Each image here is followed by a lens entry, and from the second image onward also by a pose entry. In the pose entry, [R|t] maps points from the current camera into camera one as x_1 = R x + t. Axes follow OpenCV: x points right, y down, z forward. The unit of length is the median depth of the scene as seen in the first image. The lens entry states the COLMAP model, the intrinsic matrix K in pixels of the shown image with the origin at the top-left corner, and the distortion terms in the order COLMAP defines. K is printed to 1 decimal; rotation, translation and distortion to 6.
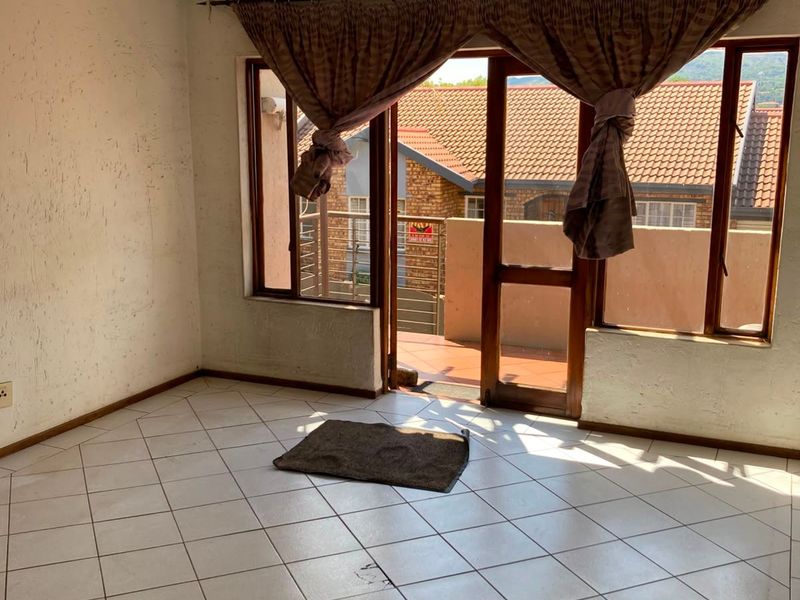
lens RADIAL K [[860.9, 0, 400.0], [0, 860.9, 300.0], [0, 0, 1]] dist [0.114485, -0.319767]
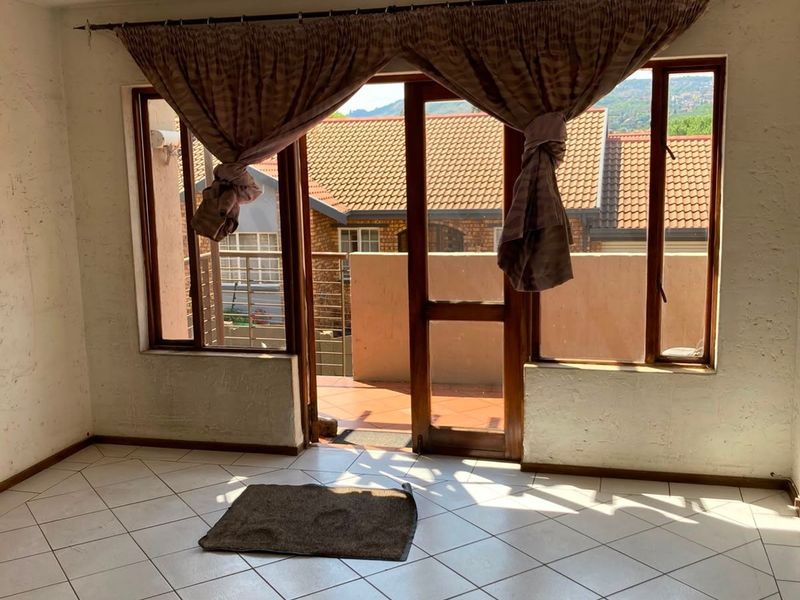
lens RADIAL K [[860.9, 0, 400.0], [0, 860.9, 300.0], [0, 0, 1]] dist [0.114485, -0.319767]
pose [[0.986761, -0.051766, 0.153696, -0.059000], [0.057262, 0.997861, -0.031546, -0.015185], [-0.151734, 0.039930, 0.987615, 0.082736]]
